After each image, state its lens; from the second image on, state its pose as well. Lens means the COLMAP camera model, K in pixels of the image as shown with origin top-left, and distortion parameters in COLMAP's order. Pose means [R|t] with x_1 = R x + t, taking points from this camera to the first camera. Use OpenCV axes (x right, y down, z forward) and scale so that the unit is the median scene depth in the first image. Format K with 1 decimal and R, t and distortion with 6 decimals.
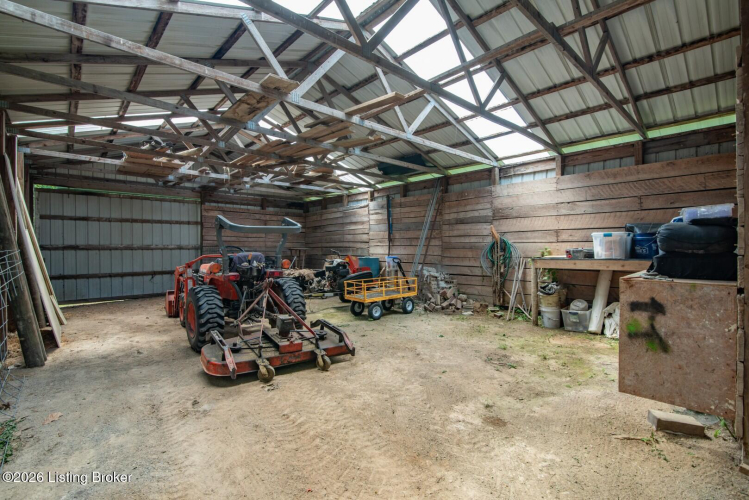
lens RADIAL K [[349.4, 0, 378.1], [0, 349.4, 248.0], [0, 0, 1]] dist [-0.002979, -0.001155]
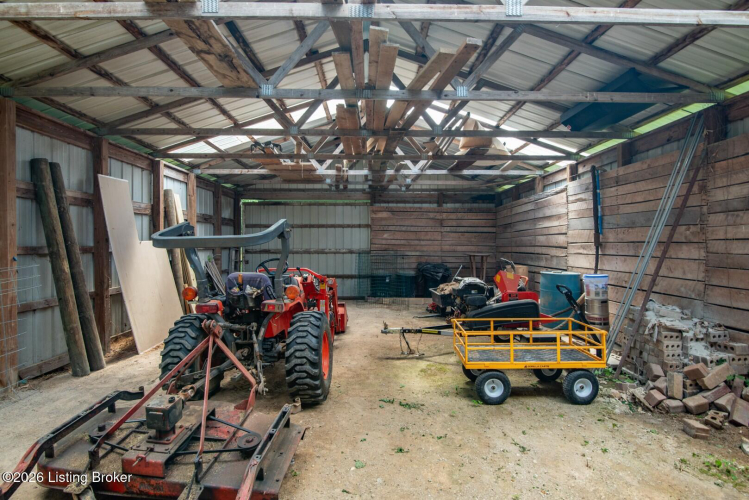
lens RADIAL K [[349.4, 0, 373.9], [0, 349.4, 247.8], [0, 0, 1]] dist [-0.002979, -0.001155]
pose [[0.749089, 0.007909, -0.662422, 0.139388], [-0.004074, 0.999965, 0.007332, -0.021089], [0.662457, -0.002794, 0.749095, 0.334239]]
